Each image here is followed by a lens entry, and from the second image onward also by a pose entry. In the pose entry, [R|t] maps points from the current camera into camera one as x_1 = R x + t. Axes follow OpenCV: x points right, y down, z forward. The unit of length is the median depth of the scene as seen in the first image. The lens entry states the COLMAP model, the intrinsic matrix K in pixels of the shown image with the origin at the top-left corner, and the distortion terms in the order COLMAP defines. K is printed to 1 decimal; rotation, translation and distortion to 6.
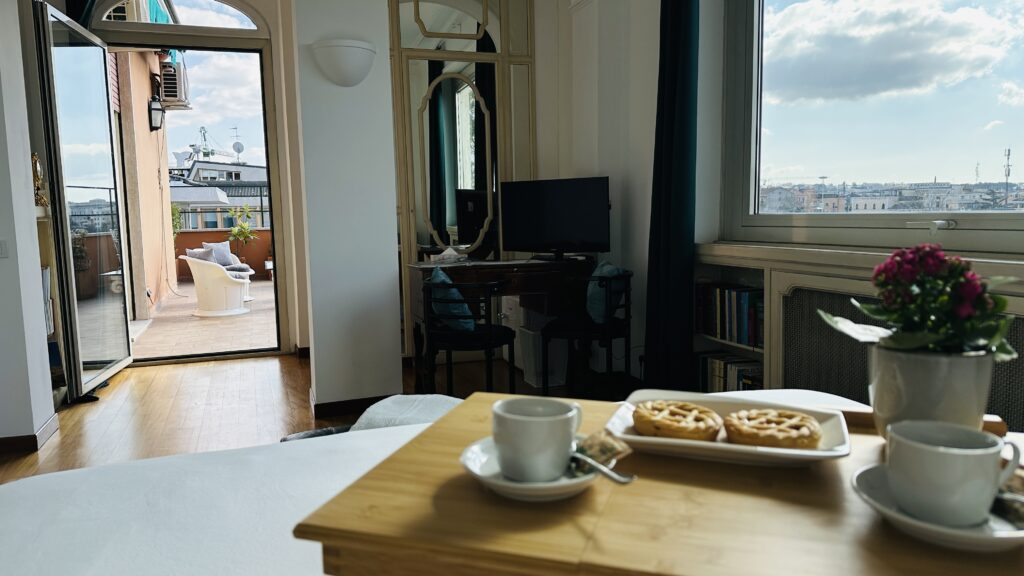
lens RADIAL K [[712.0, 0, 512.0], [0, 712.0, 288.0], [0, 0, 1]] dist [0.089713, -0.105975]
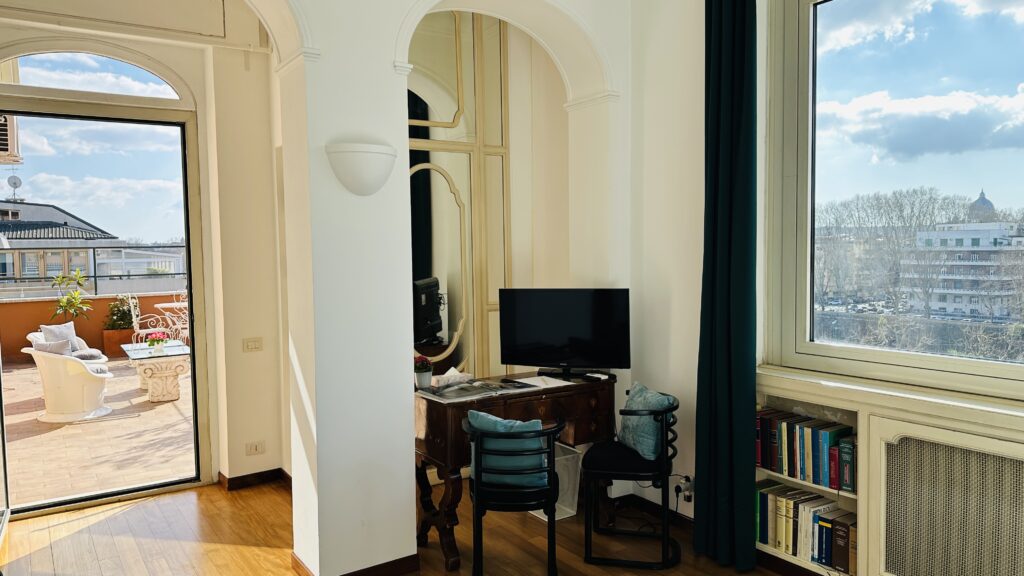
lens RADIAL K [[712.0, 0, 512.0], [0, 712.0, 288.0], [0, 0, 1]] dist [0.089713, -0.105975]
pose [[0.969523, -0.006987, 0.244901, -0.196838], [0.021146, 0.998250, -0.055233, -0.088720], [-0.244087, 0.058728, 0.967974, 0.107878]]
